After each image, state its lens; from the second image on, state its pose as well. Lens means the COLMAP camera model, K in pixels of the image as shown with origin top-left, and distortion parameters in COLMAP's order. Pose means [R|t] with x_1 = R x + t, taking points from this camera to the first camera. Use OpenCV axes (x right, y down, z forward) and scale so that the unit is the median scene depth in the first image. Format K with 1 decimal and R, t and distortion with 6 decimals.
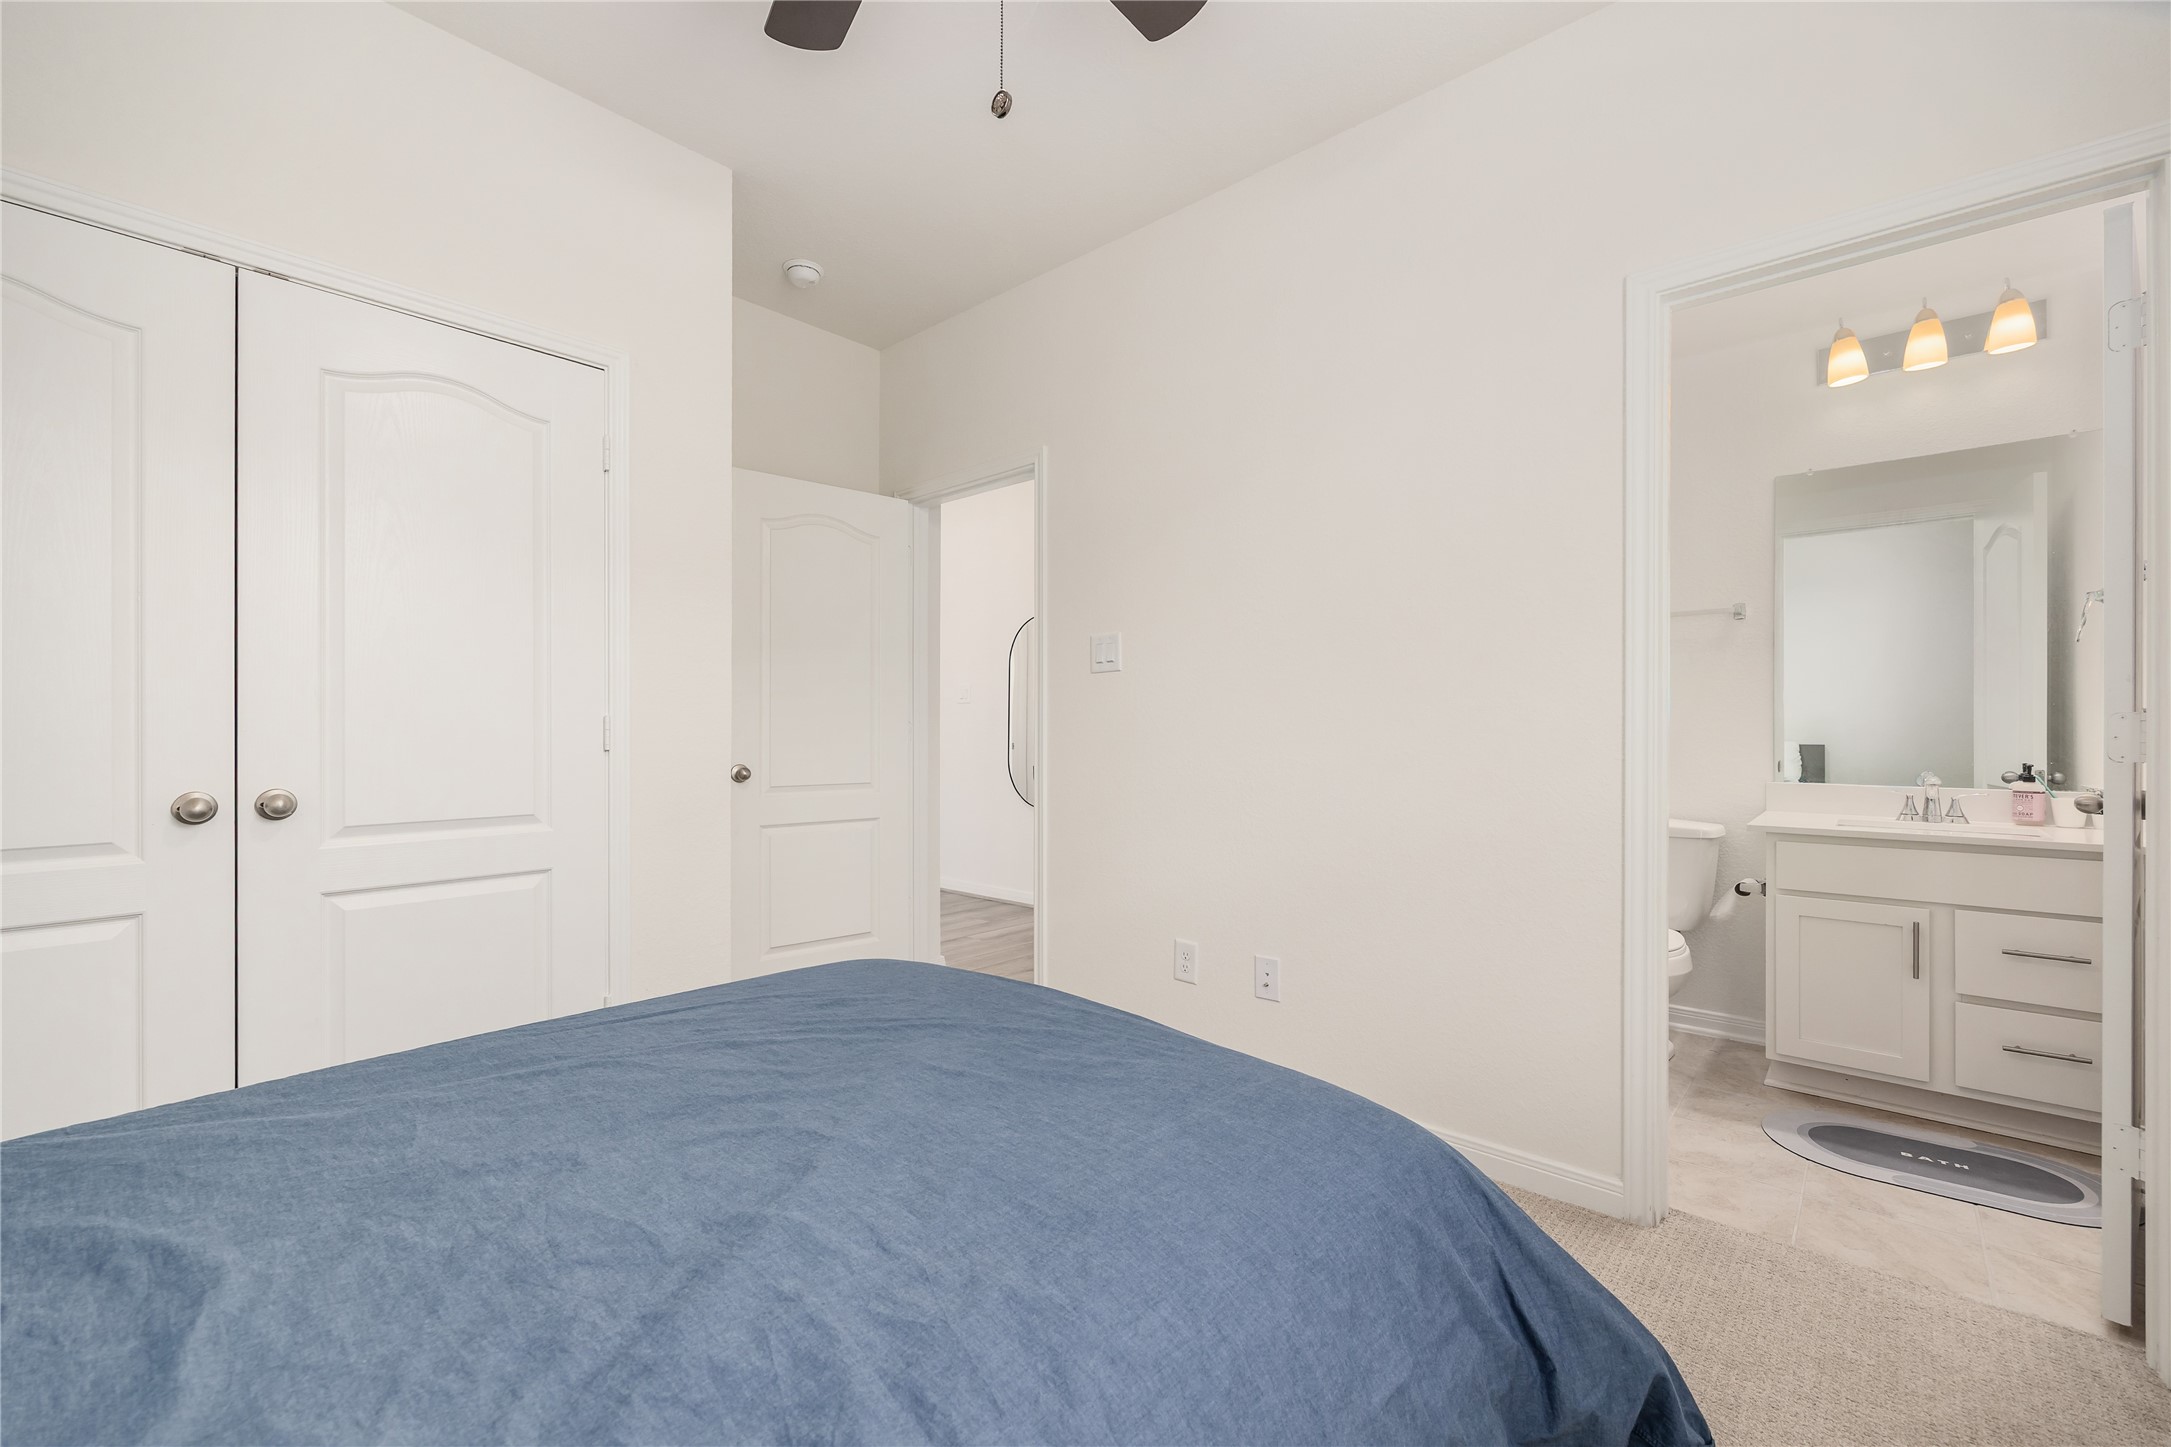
lens RADIAL K [[896.8, 0, 1082.5], [0, 896.8, 724.4], [0, 0, 1]] dist [0.002120, -0.000584]
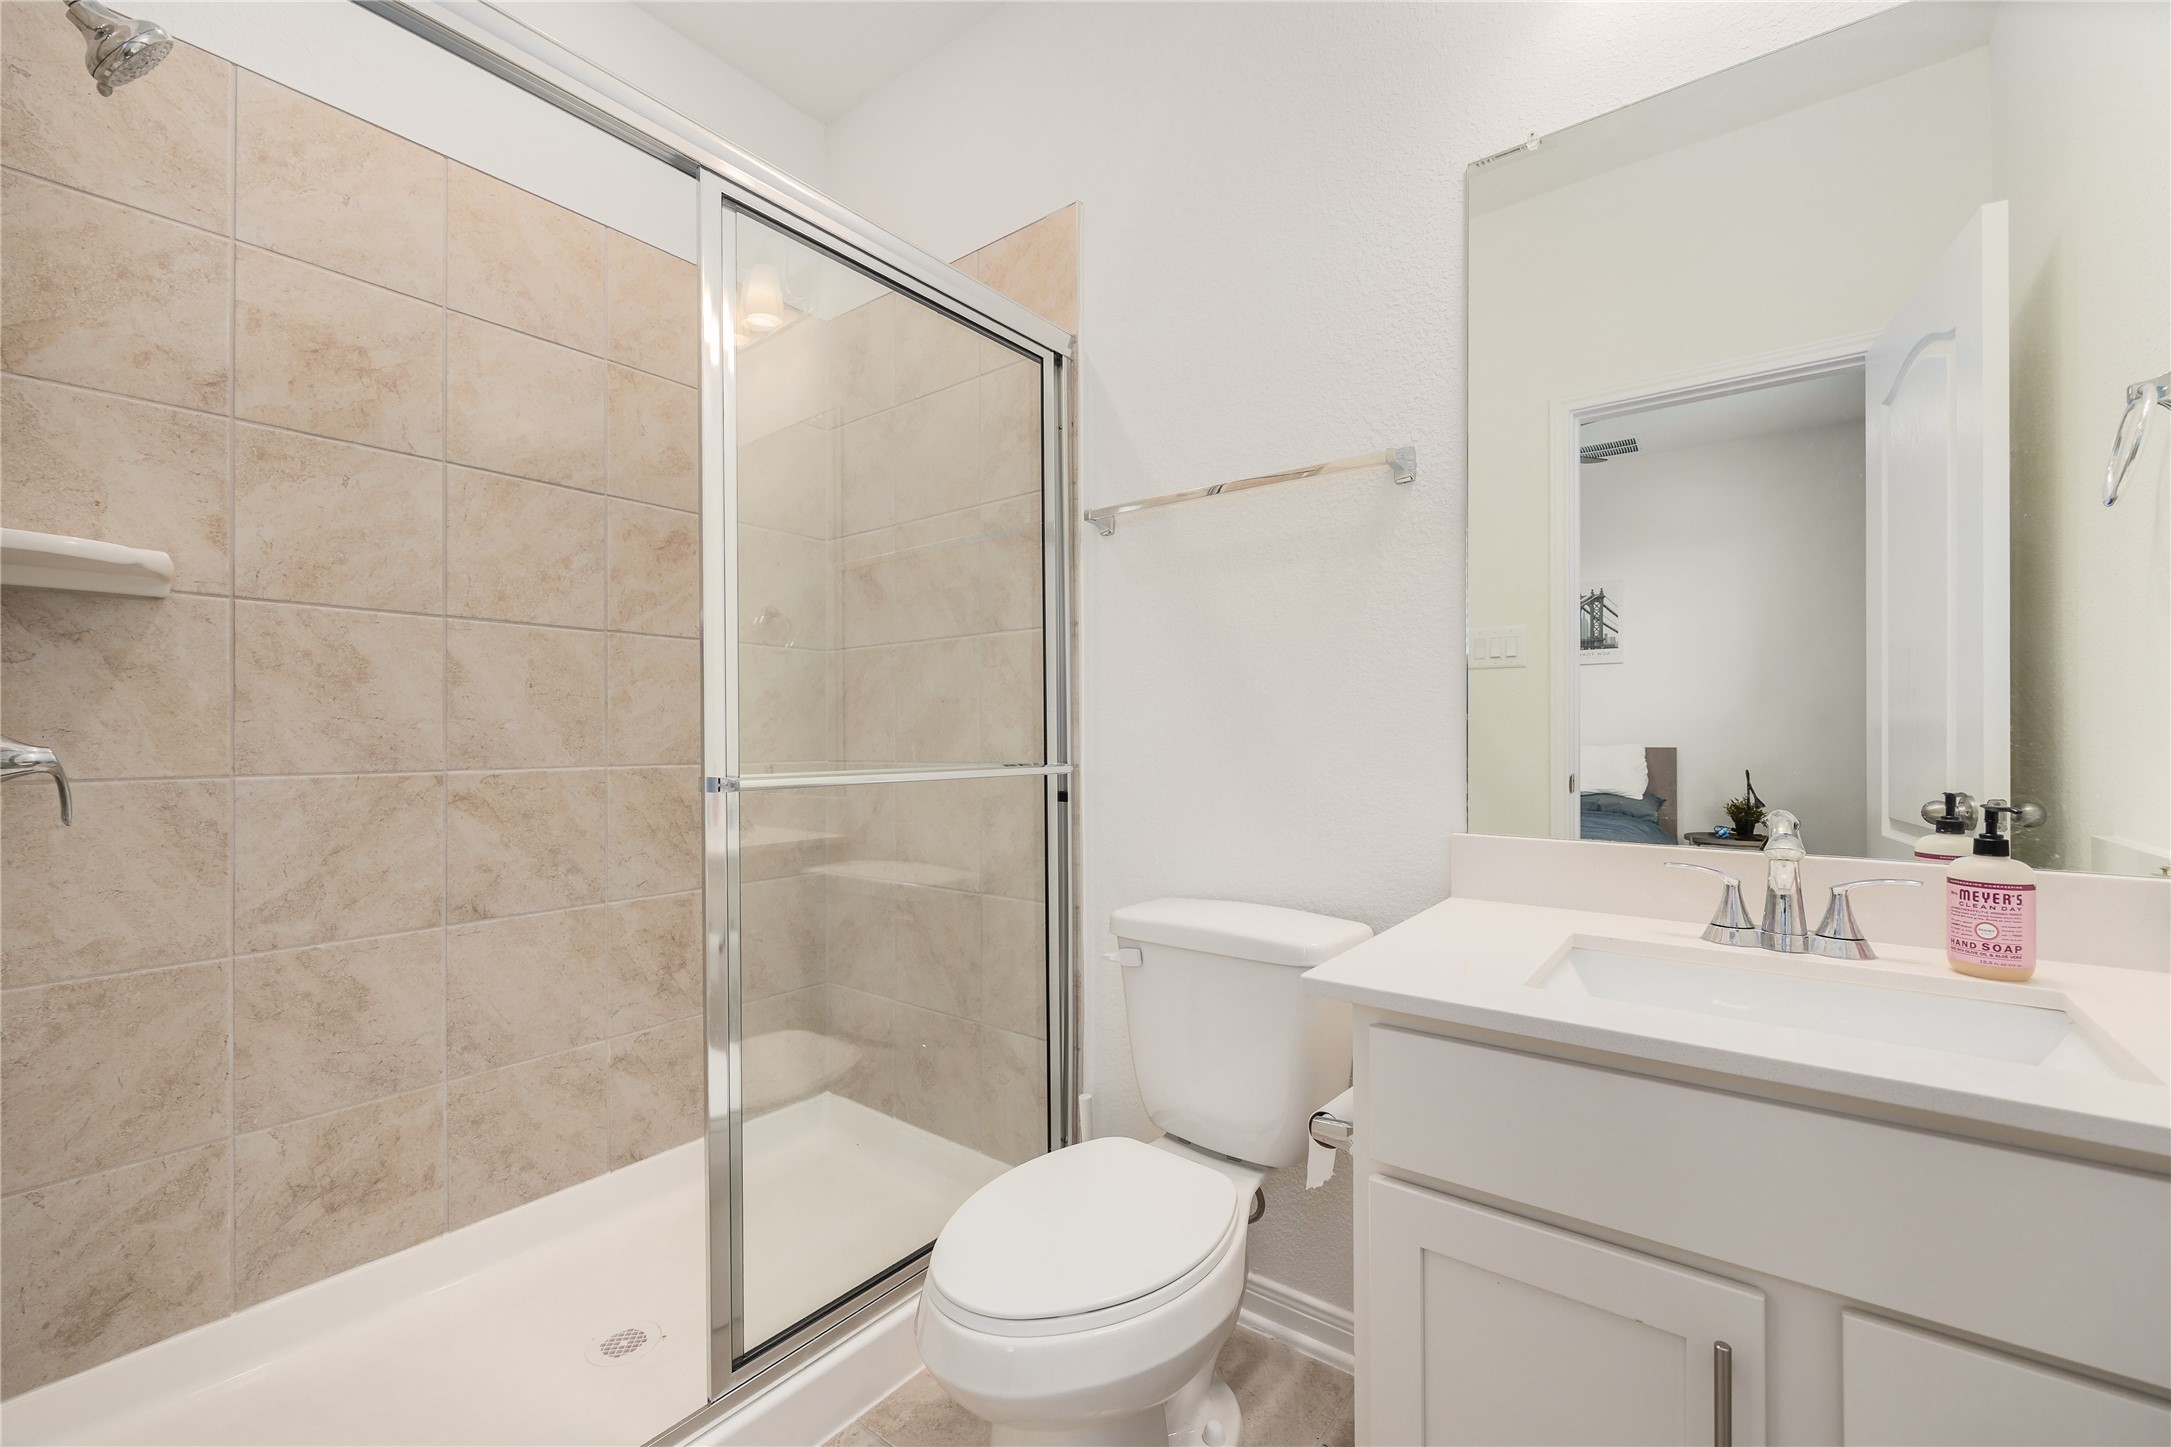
lens RADIAL K [[896.8, 0, 1087.2], [0, 896.8, 732.5], [0, 0, 1]] dist [0.002120, -0.000584]
pose [[0.996906, -0.004675, 0.078460, 0.617085], [0.004341, 0.999981, 0.004435, 0.010926], [-0.078479, -0.004081, 0.996907, 0.638595]]
